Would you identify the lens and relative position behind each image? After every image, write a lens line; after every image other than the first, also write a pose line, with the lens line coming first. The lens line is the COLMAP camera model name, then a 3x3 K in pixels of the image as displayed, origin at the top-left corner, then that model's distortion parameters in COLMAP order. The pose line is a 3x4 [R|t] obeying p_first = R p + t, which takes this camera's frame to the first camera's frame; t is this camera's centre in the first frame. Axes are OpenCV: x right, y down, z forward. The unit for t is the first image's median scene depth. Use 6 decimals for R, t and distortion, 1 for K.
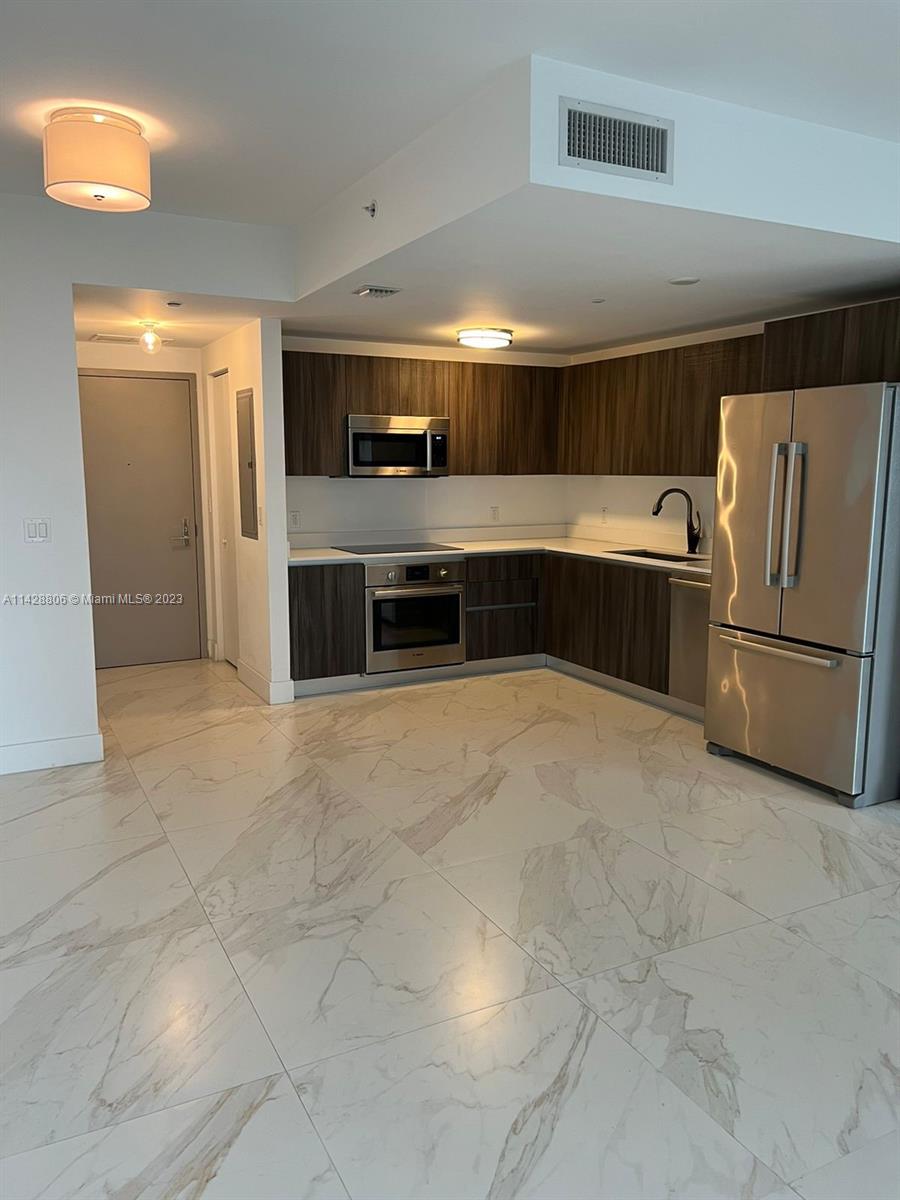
lens RADIAL K [[902.0, 0, 450.0], [0, 902.0, 600.0], [0, 0, 1]] dist [-0.000854, -0.000254]
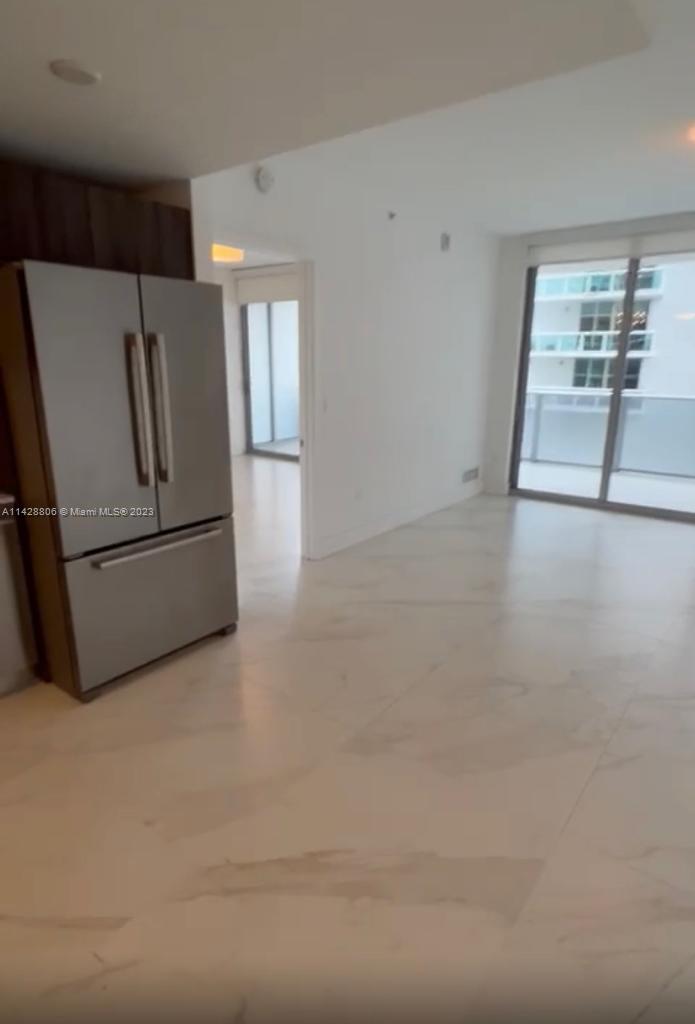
lens RADIAL K [[559.0, 0, 347.5], [0, 559.0, 512.0], [0, 0, 1]] dist [0.000349, -0.000972]
pose [[-0.409099, -0.237991, 0.880907, -0.270434], [0.132408, 0.939688, 0.315363, -0.153712], [-0.902832, 0.245655, -0.352914, 1.054691]]
